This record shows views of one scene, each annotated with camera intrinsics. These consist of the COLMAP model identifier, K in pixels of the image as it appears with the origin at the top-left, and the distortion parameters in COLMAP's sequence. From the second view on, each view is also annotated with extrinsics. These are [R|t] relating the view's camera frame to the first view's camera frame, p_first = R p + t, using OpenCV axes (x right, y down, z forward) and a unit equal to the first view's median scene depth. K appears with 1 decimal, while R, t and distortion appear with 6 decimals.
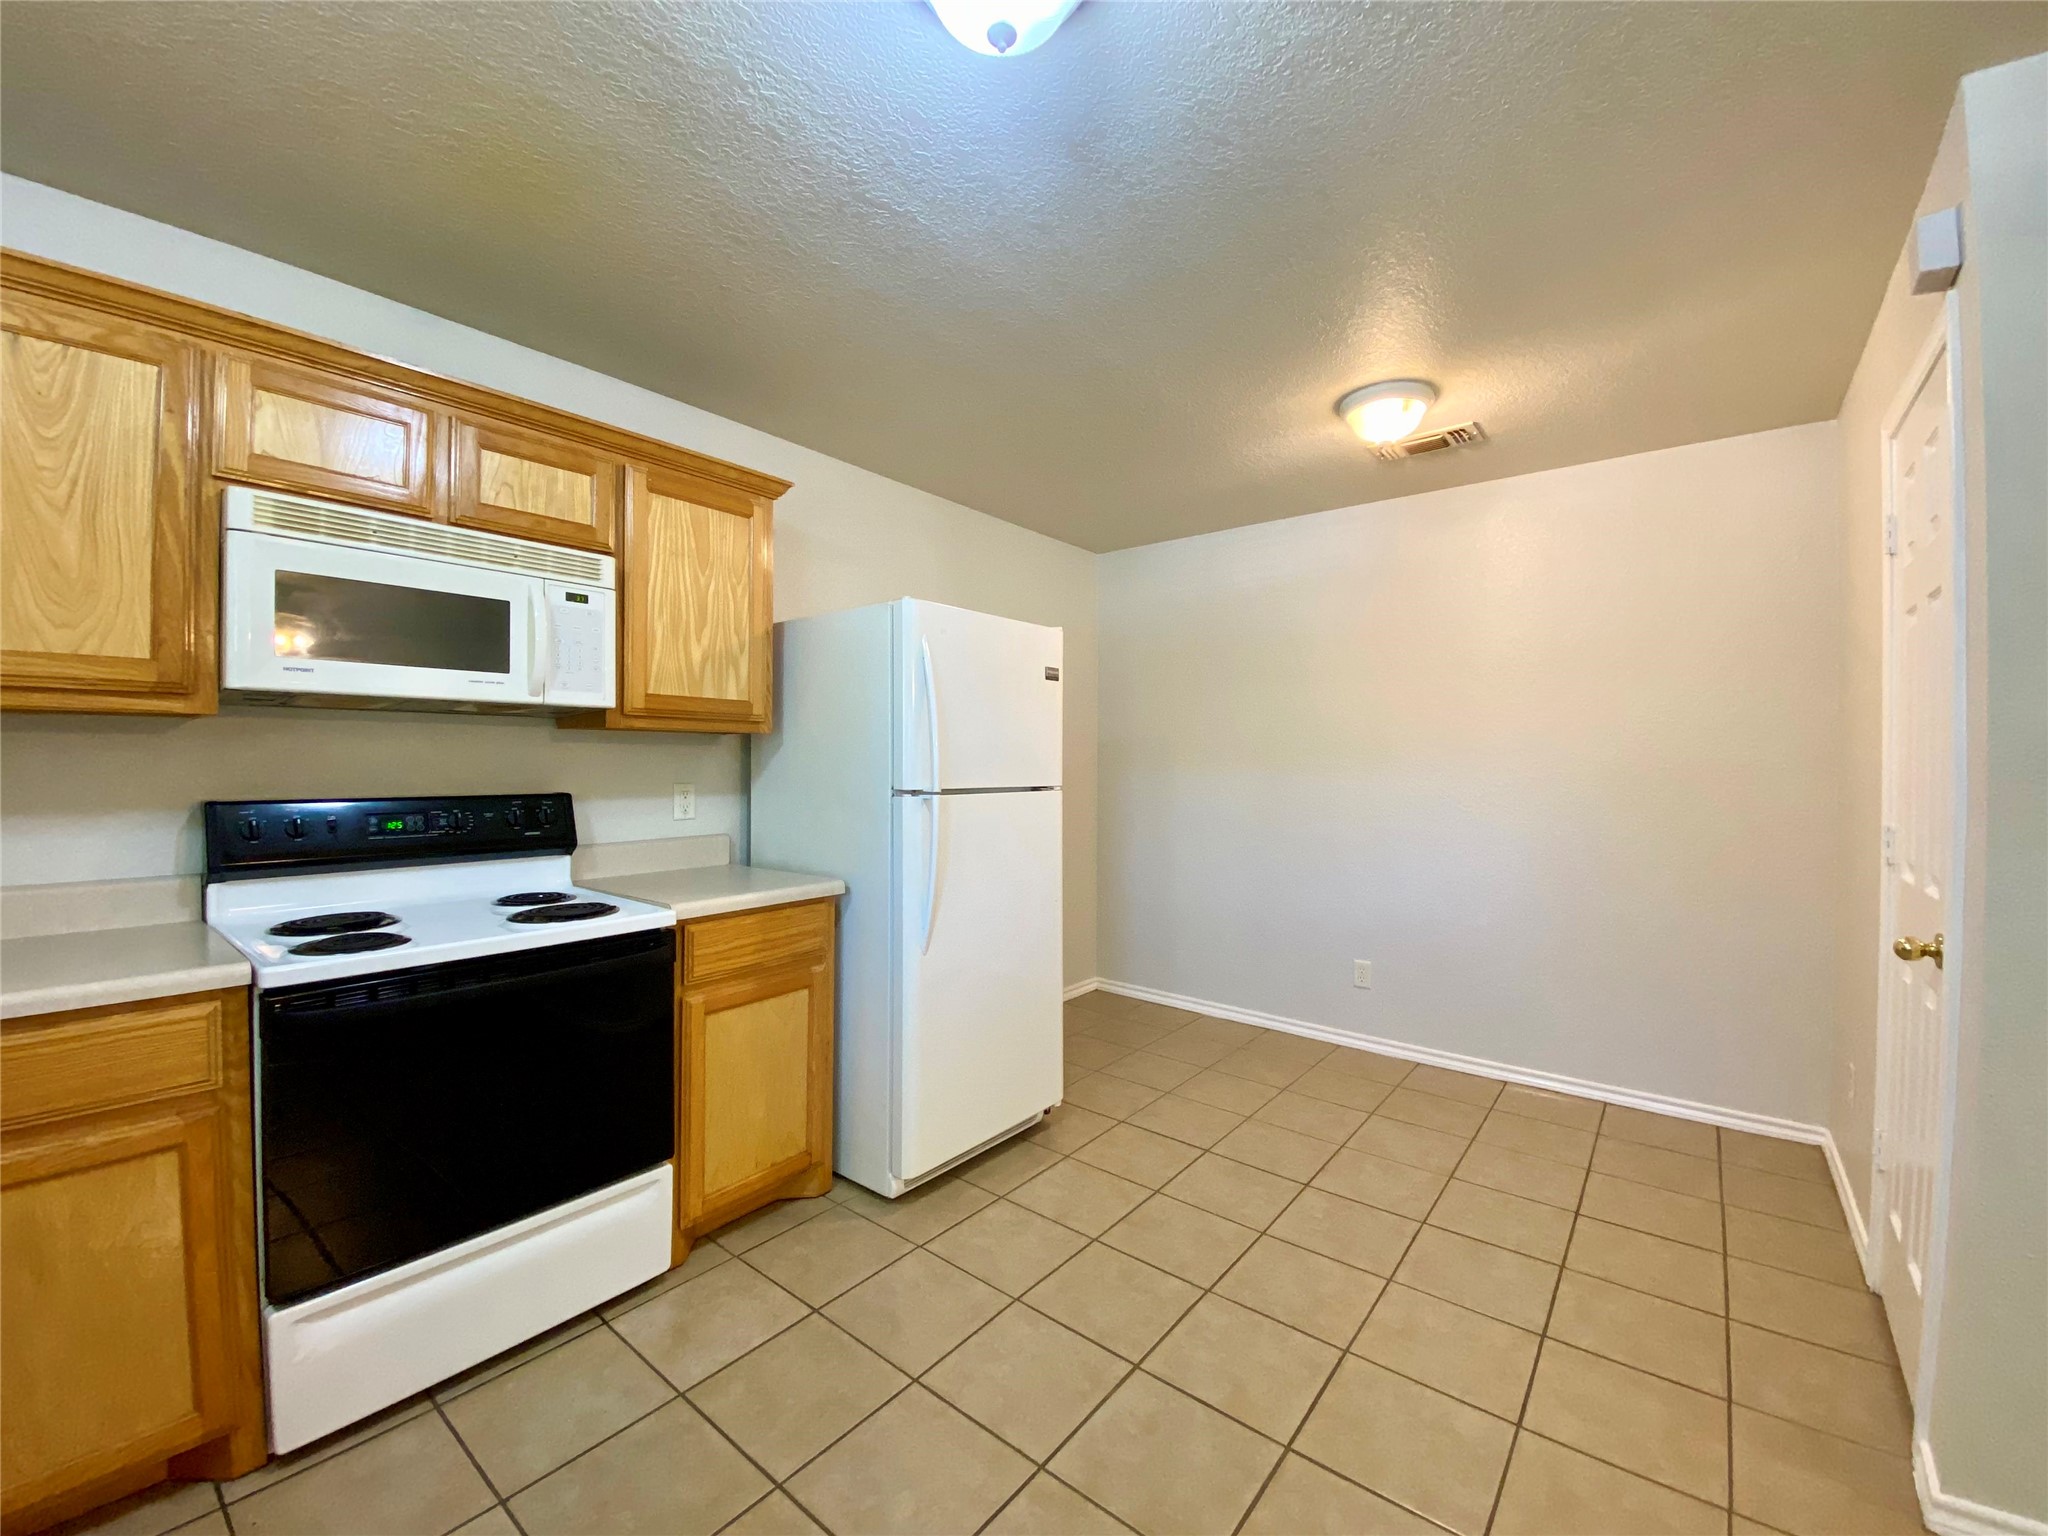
lens RADIAL K [[833.0, 0, 1031.8], [0, 833.0, 763.7], [0, 0, 1]] dist [-0.009667, -0.004638]
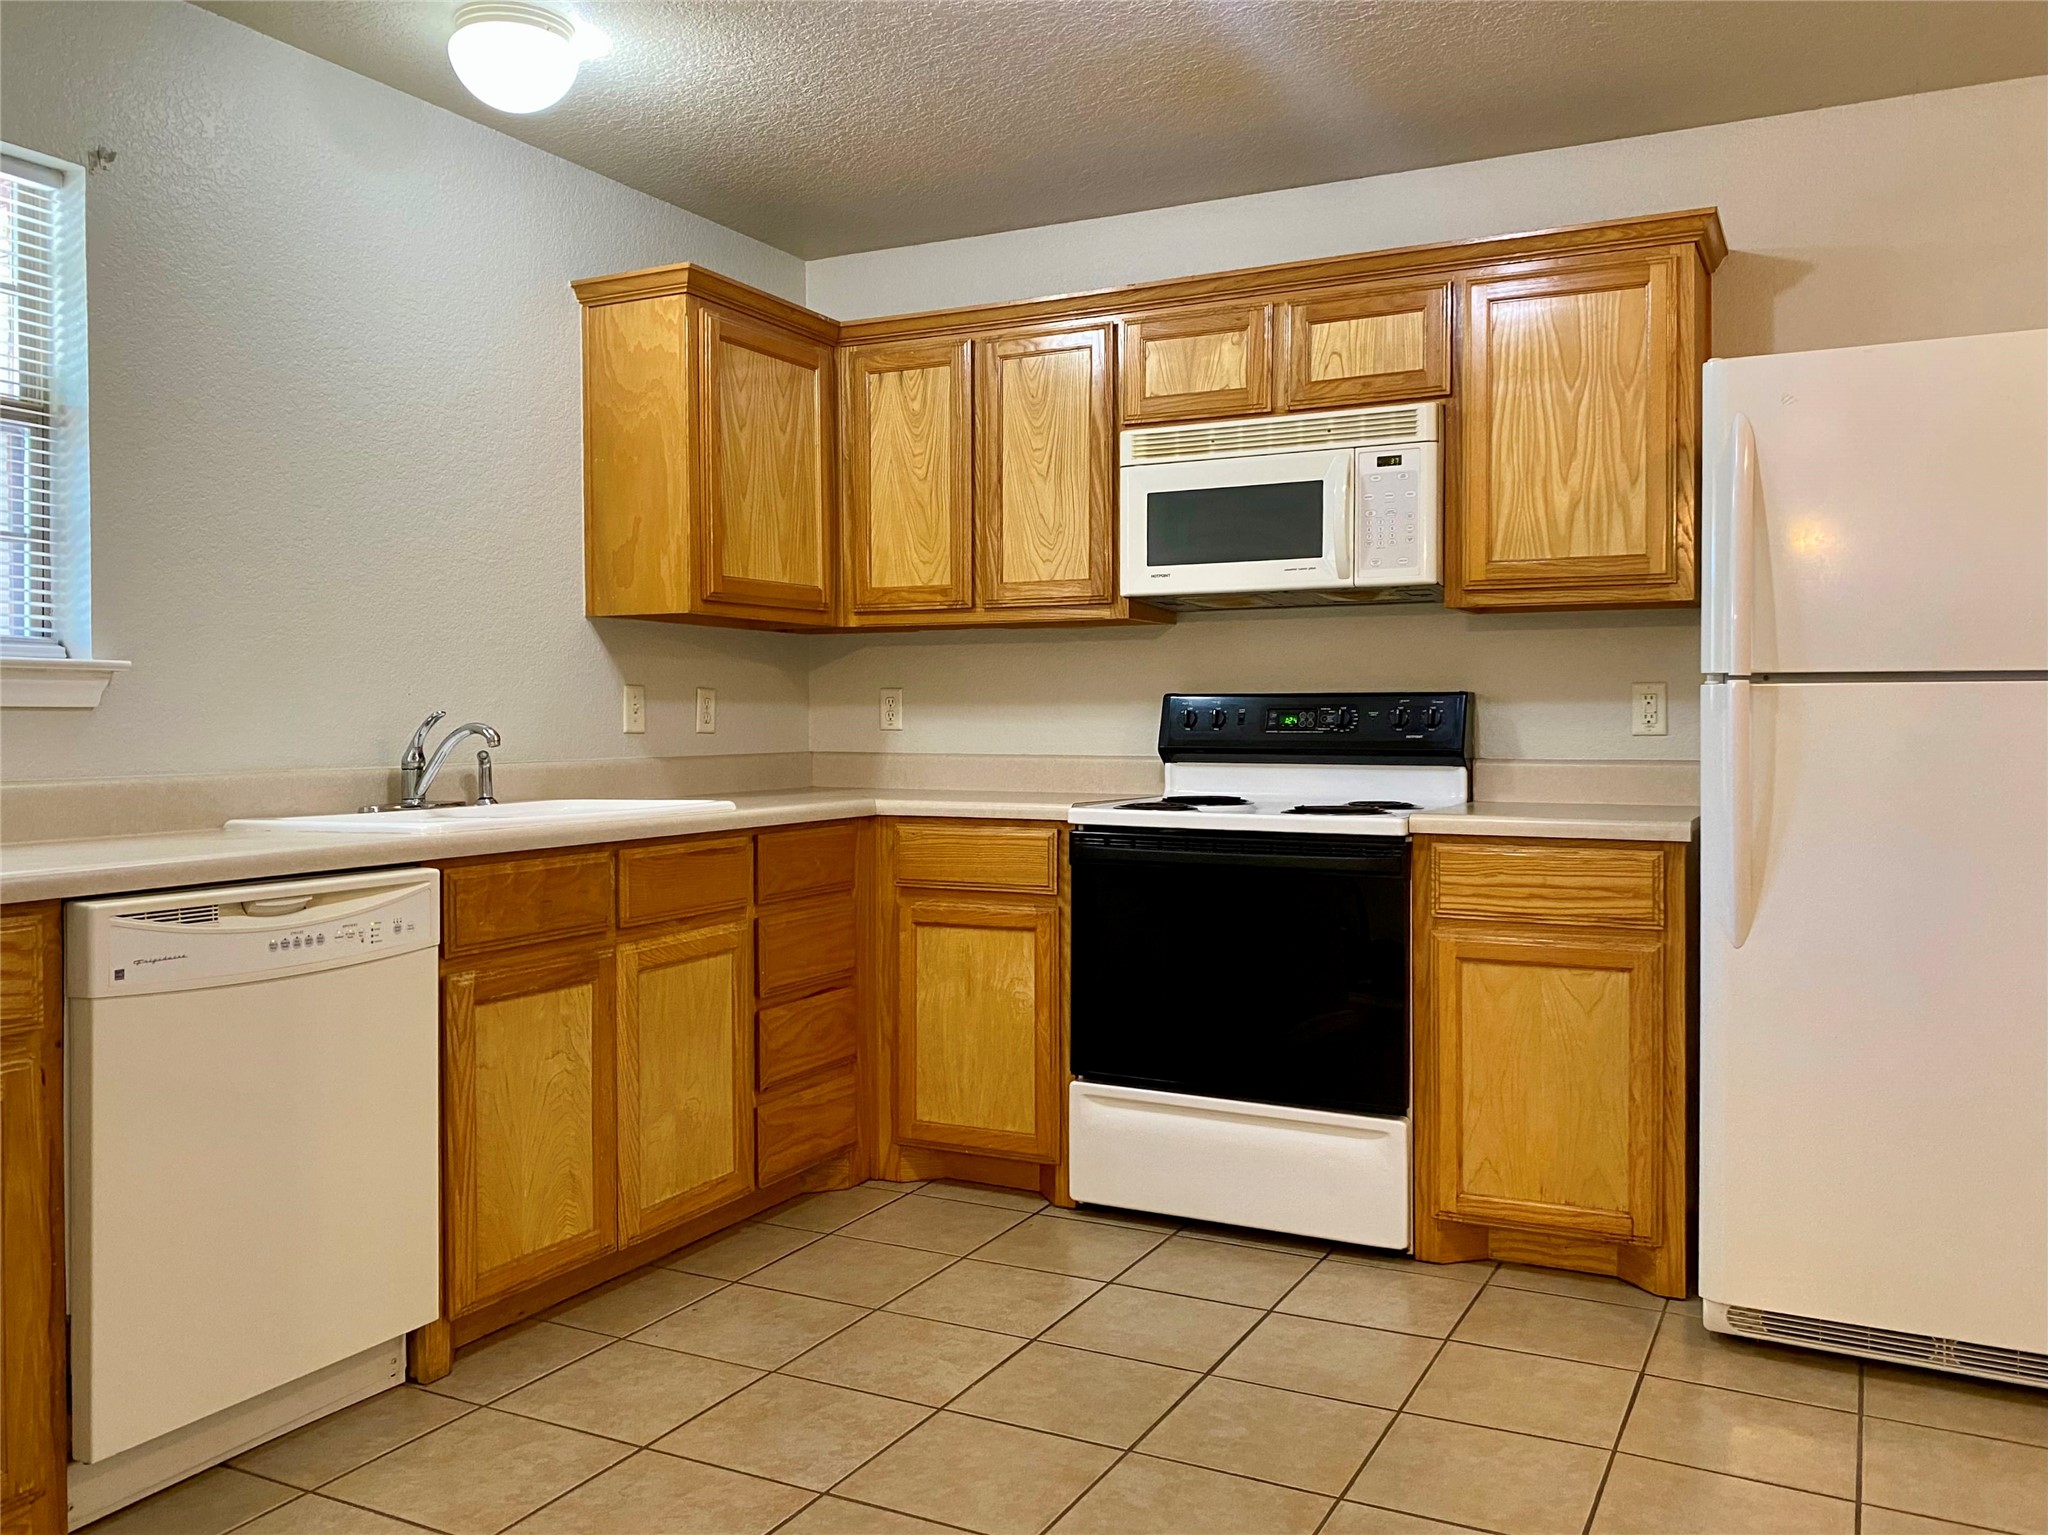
lens RADIAL K [[1610.9, 0, 1014.3], [0, 1610.9, 743.0], [0, 0, 1]] dist [0.006719, -0.006771]
pose [[0.186784, 0.007852, -0.982370, 1.048481], [-0.001942, 0.999969, 0.007624, 0.084656], [0.982399, 0.000484, 0.186794, 0.297935]]
